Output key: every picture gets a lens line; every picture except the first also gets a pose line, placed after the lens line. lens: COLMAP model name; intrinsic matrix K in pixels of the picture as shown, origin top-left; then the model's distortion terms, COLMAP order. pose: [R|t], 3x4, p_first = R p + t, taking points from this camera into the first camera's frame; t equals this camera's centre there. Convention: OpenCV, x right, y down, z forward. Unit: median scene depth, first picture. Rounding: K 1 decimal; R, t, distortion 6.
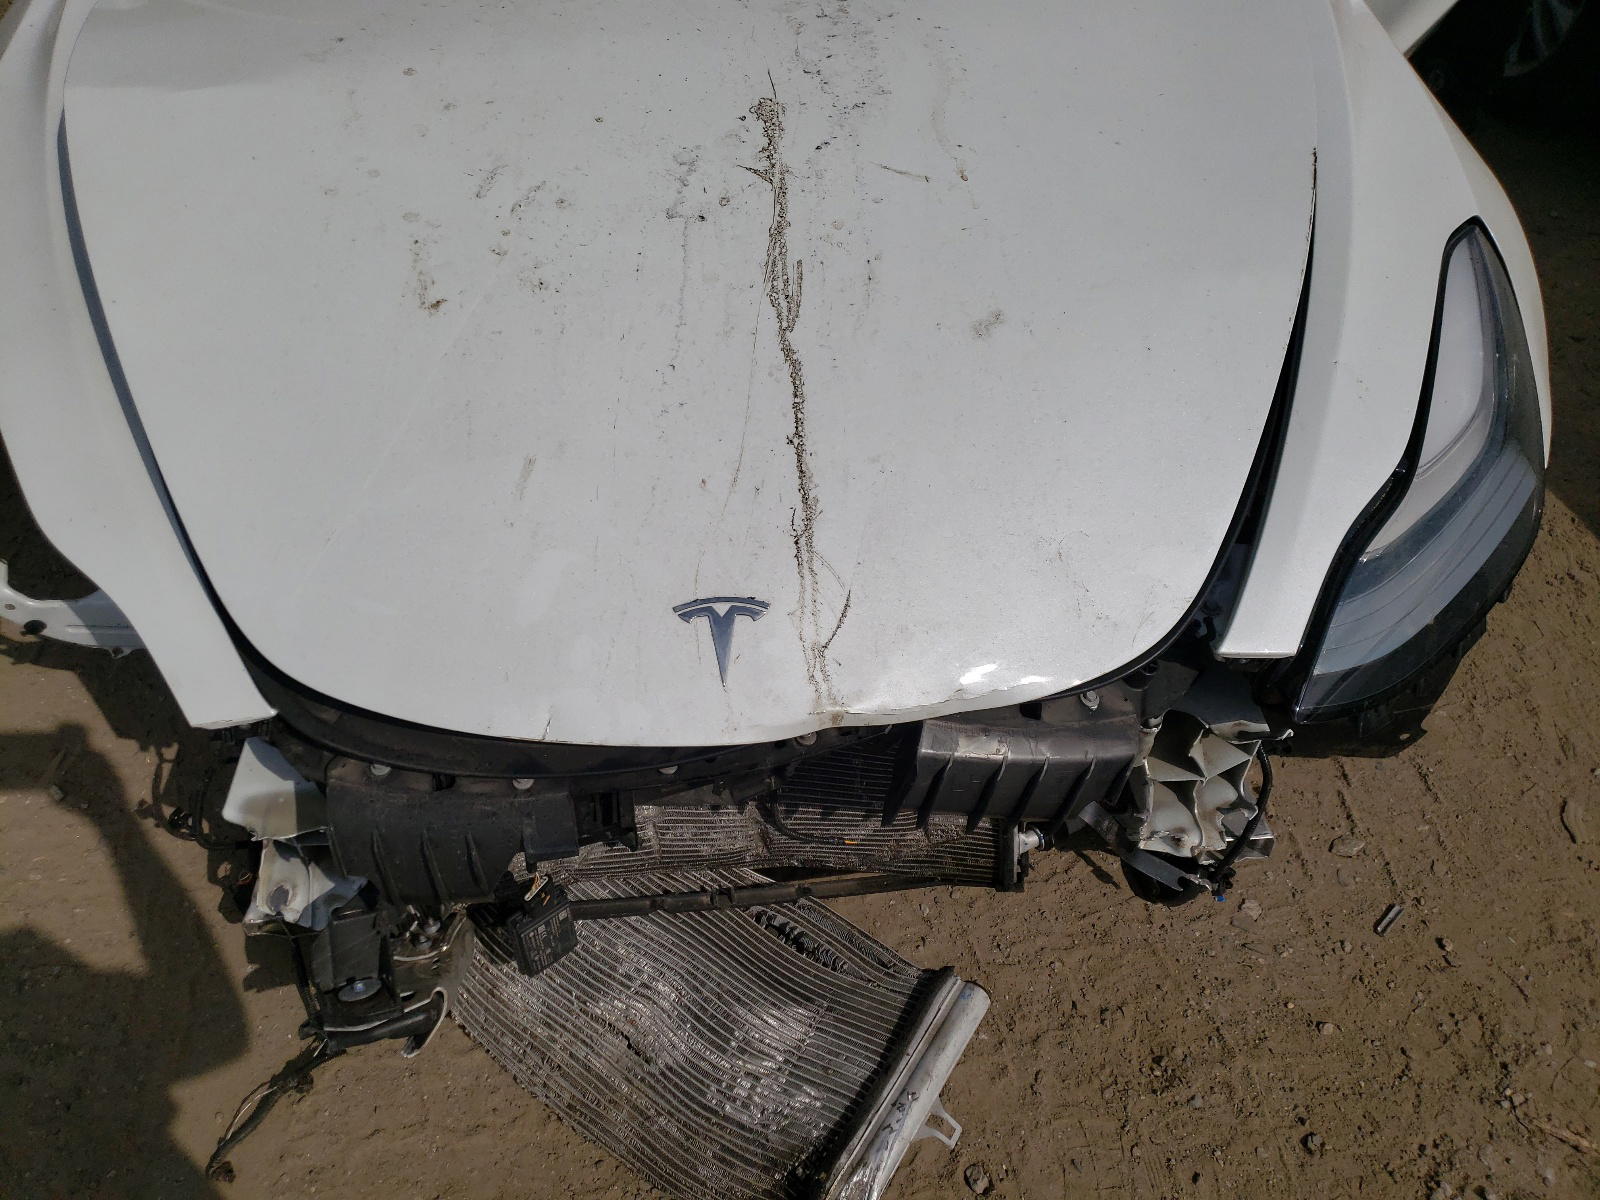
lens RADIAL K [[1312.0, 0, 800.0], [0, 1312.0, 600.0], [0, 0, 1]] dist [0.001553, -0.010560]
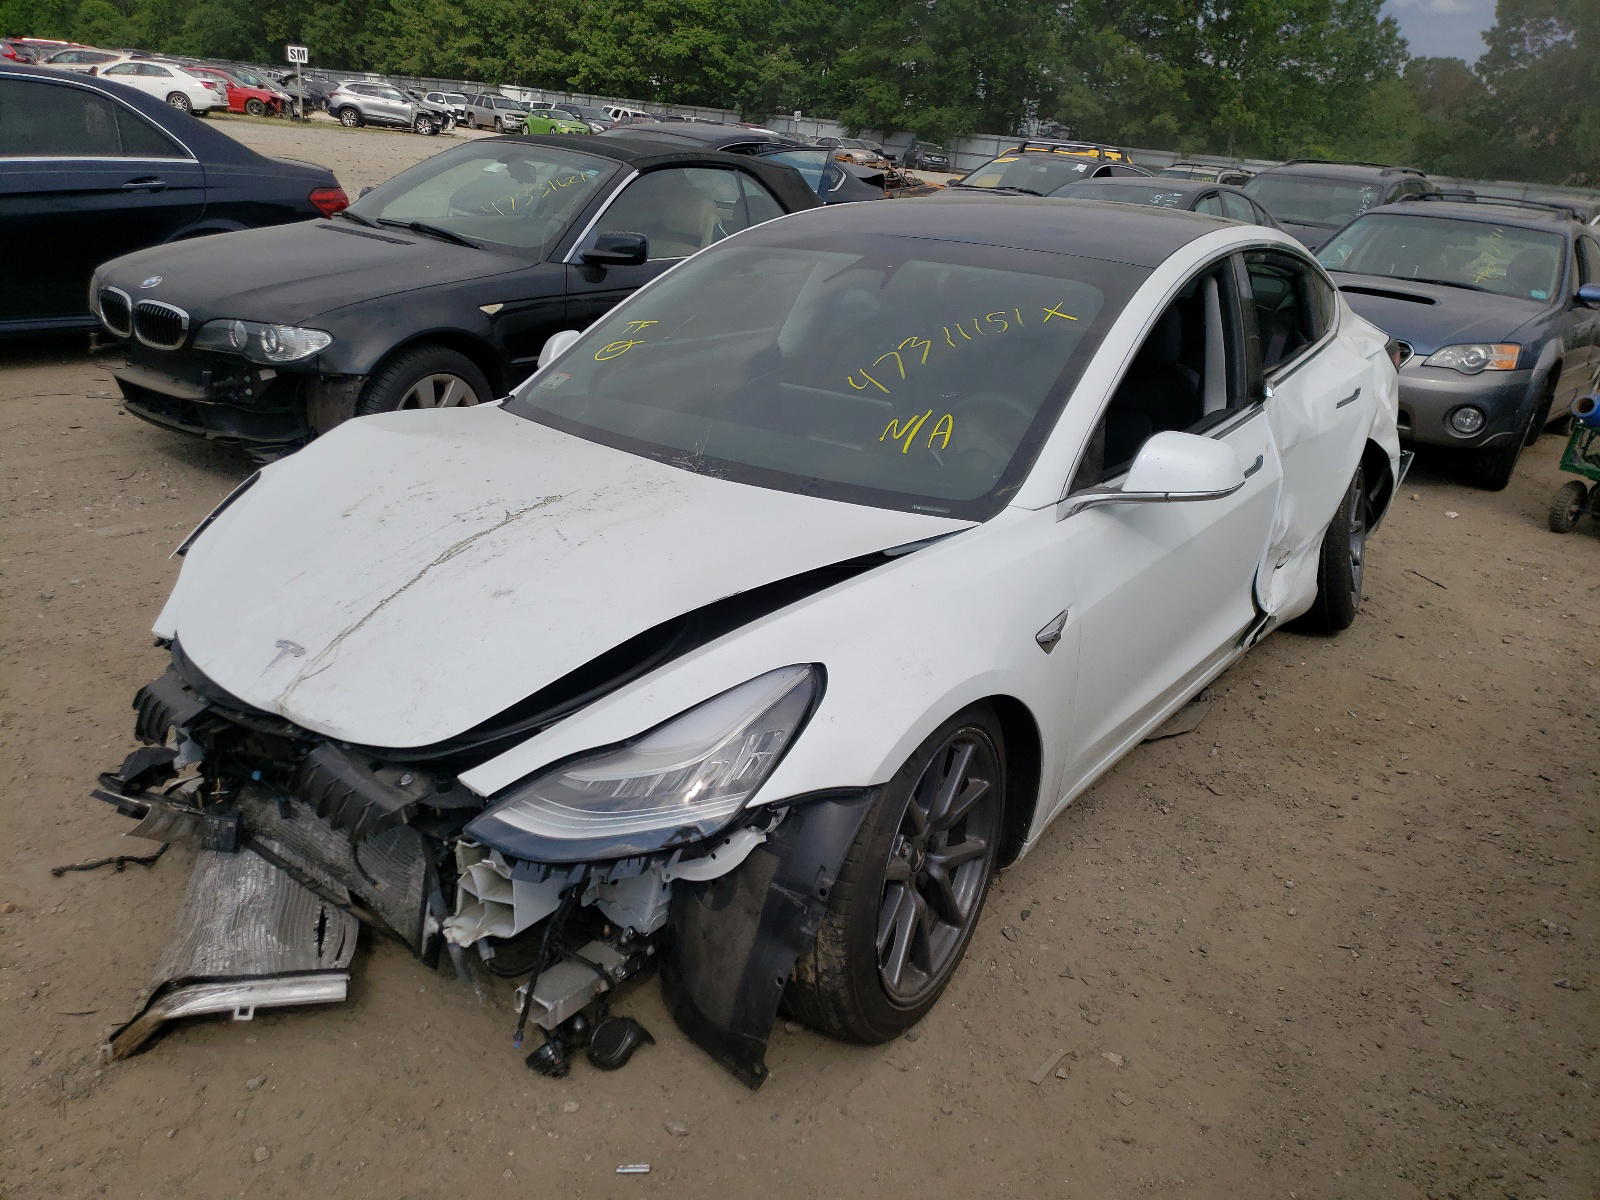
lens RADIAL K [[1198.2, 0, 800.0], [0, 1198.2, 600.0], [0, 0, 1]] dist [-0.003500, -0.005715]
pose [[0.765937, 0.263487, -0.586443, 1.297597], [-0.503635, 0.812870, -0.292564, 0.073734], [0.399615, 0.519439, 0.755308, -0.092295]]
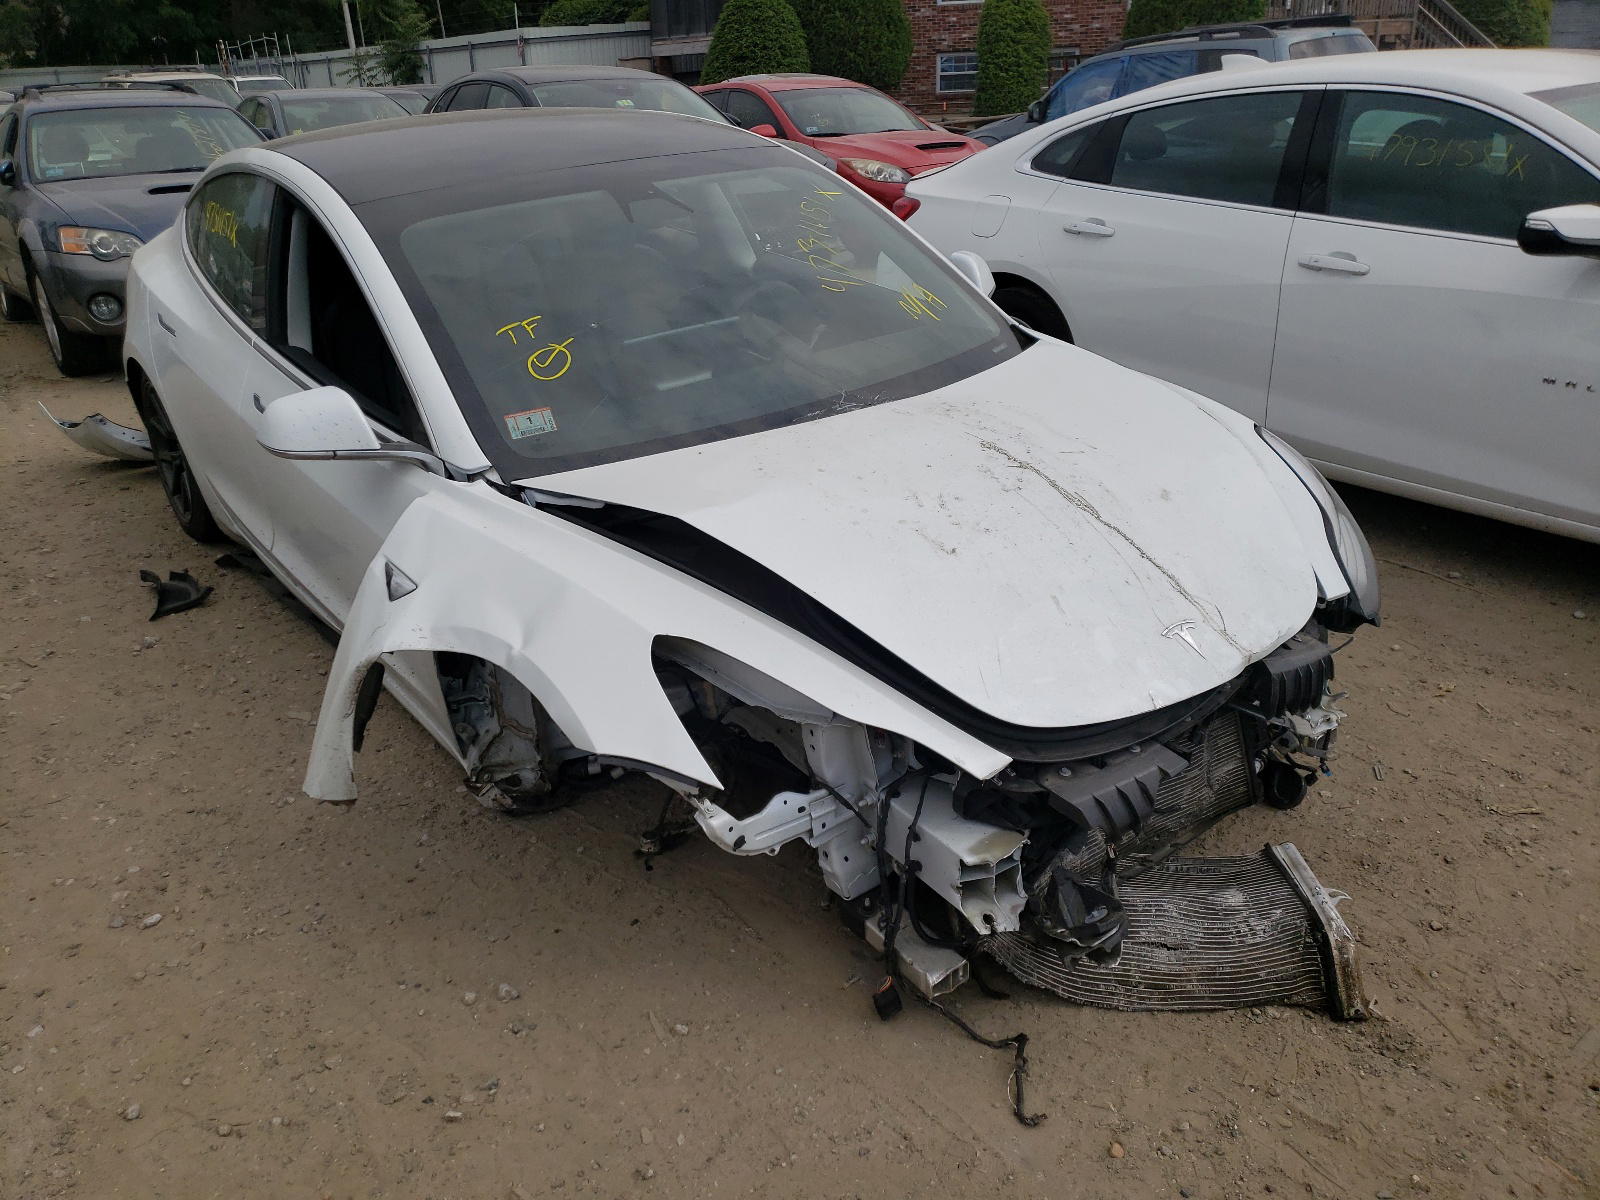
lens RADIAL K [[1198.2, 0, 800.0], [0, 1198.2, 600.0], [0, 0, 1]] dist [-0.003500, -0.005715]
pose [[0.849251, -0.262692, 0.458002, -1.106047], [0.415751, 0.867414, -0.273393, 0.184404], [-0.325459, 0.422594, 0.845867, -0.291731]]
